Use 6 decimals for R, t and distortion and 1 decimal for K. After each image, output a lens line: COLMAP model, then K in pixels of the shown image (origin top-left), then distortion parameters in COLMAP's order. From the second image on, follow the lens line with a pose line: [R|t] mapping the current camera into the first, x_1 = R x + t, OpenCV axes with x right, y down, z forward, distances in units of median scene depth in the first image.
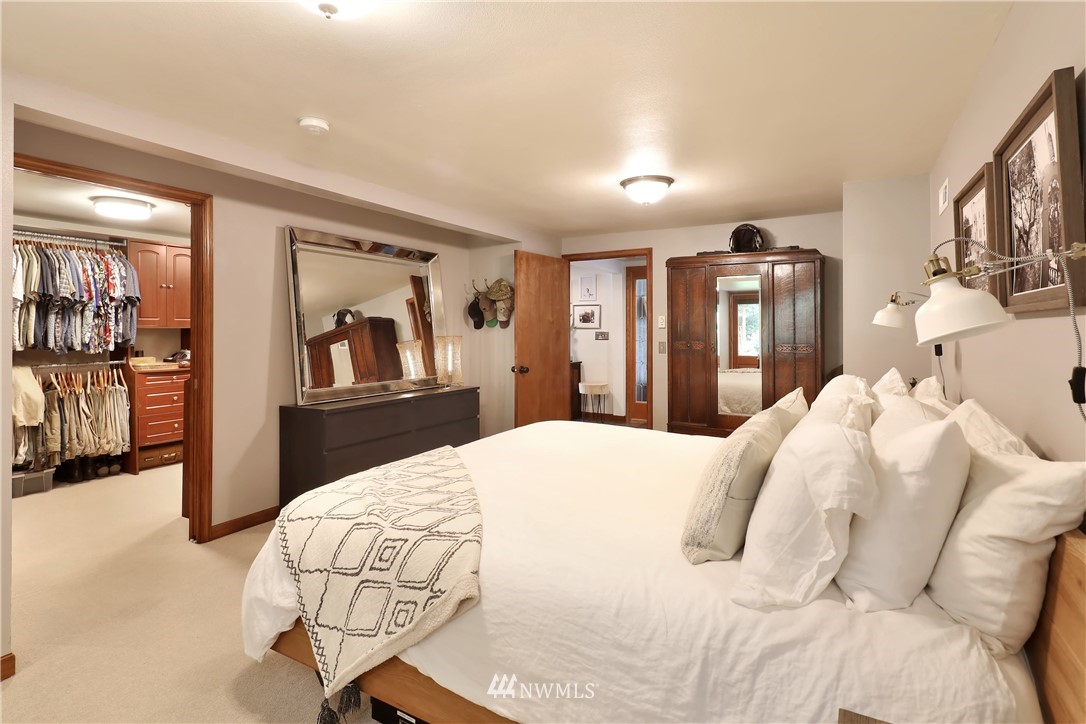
lens RADIAL K [[546.4, 0, 542.8], [0, 546.4, 328.4], [0, 0, 1]] dist [-0.003181, -0.001002]
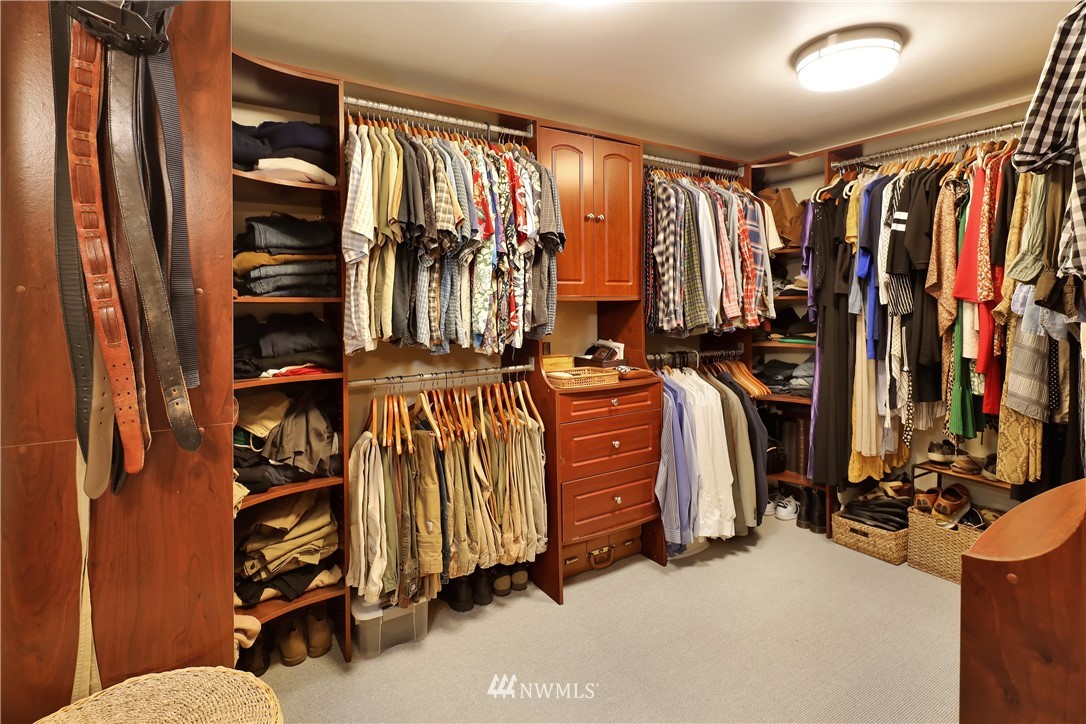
lens RADIAL K [[546.4, 0, 542.8], [0, 546.4, 328.4], [0, 0, 1]] dist [-0.003181, -0.001002]
pose [[0.879827, 0.017130, -0.474986, -0.560123], [0.002972, 0.999133, 0.041537, 0.003973], [0.475285, -0.037956, 0.879013, 0.605182]]
